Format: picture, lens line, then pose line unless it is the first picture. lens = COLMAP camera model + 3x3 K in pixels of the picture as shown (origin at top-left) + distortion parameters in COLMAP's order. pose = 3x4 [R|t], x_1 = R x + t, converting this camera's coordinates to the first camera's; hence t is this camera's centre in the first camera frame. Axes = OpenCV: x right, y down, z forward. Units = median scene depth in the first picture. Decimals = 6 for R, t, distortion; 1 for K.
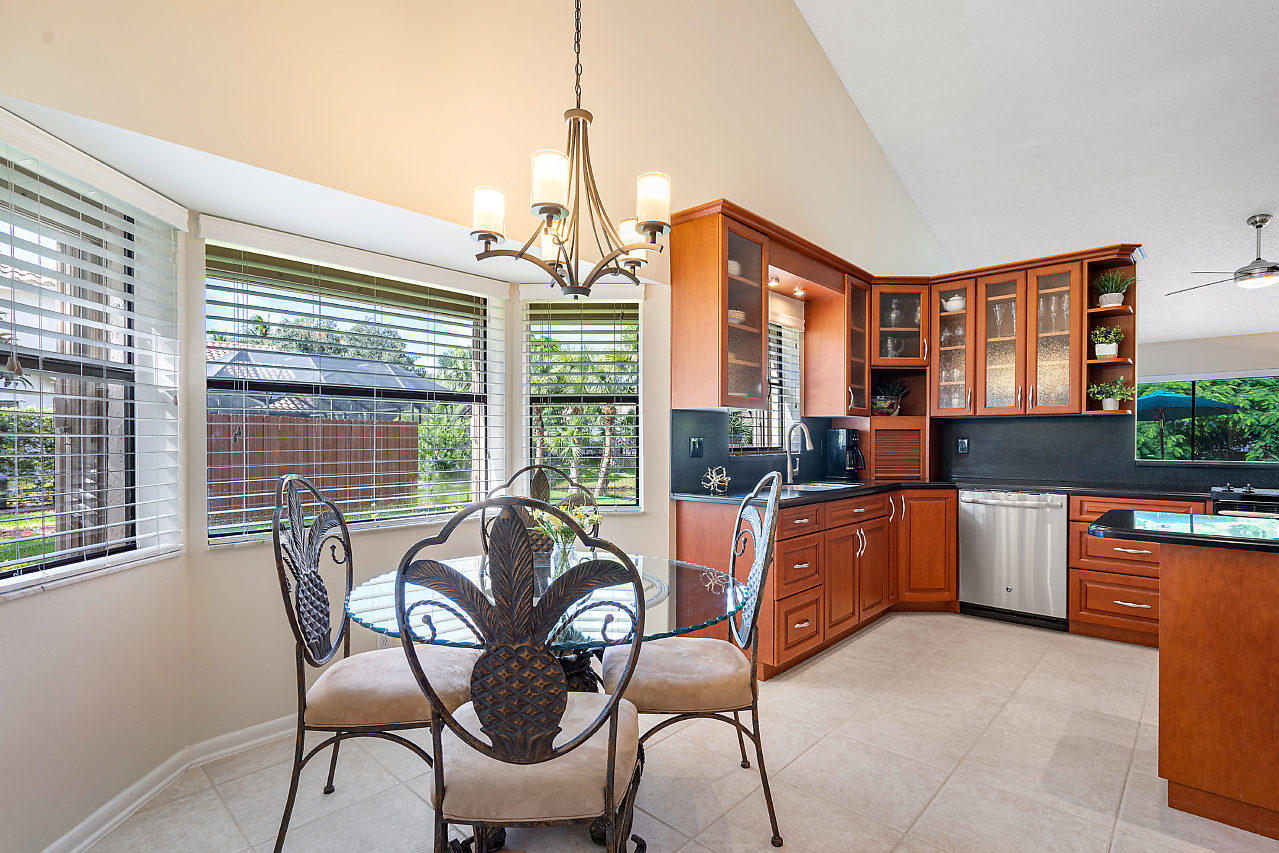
lens RADIAL K [[598.0, 0, 639.0], [0, 598.0, 436.1], [0, 0, 1]] dist [-0.003420, 0.002238]
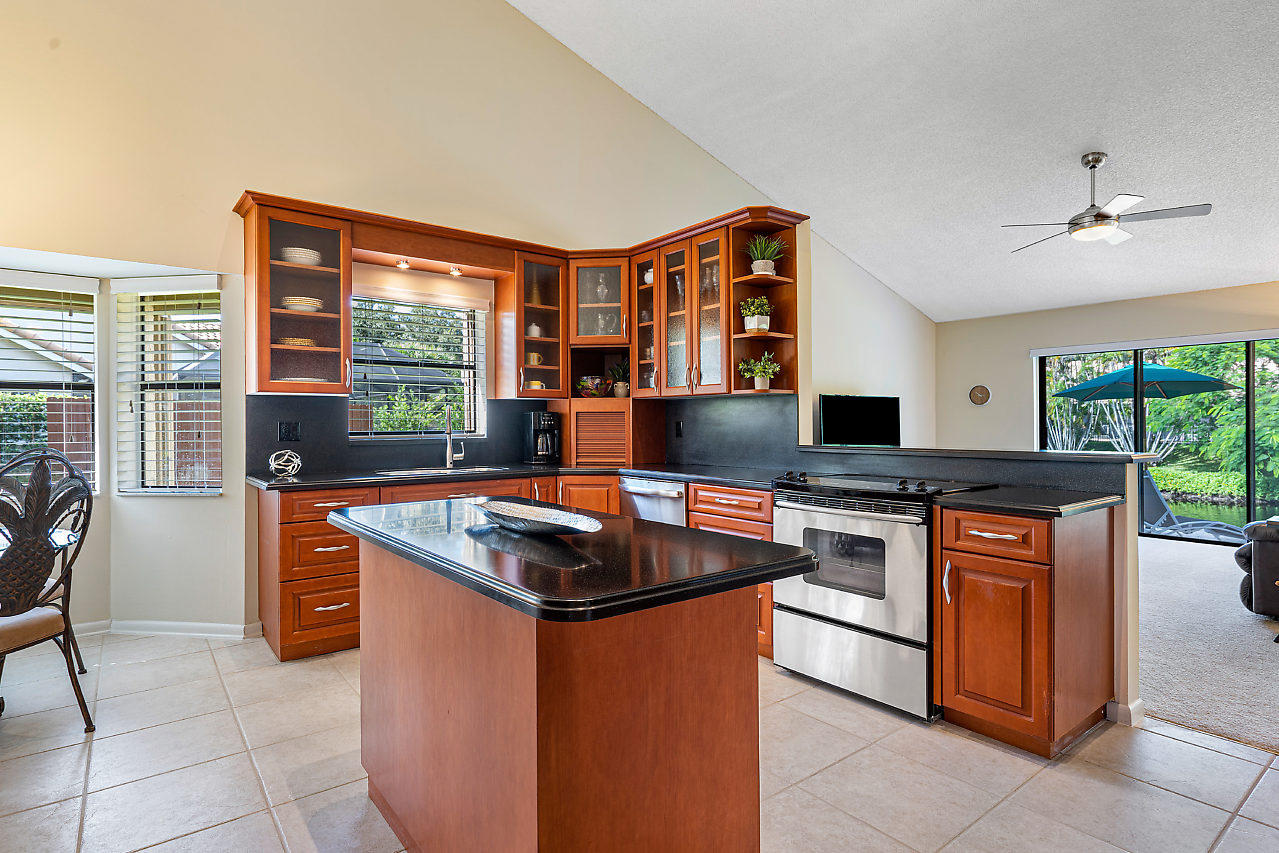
lens RADIAL K [[652.5, 0, 639.3], [0, 652.5, 420.2], [0, 0, 1]] dist [-0.002395, 0.000184]
pose [[0.988512, -0.005725, -0.151032, 0.703002], [0.005890, 0.999982, 0.000648, 0.001558], [0.151026, -0.001530, 0.988529, -0.004440]]
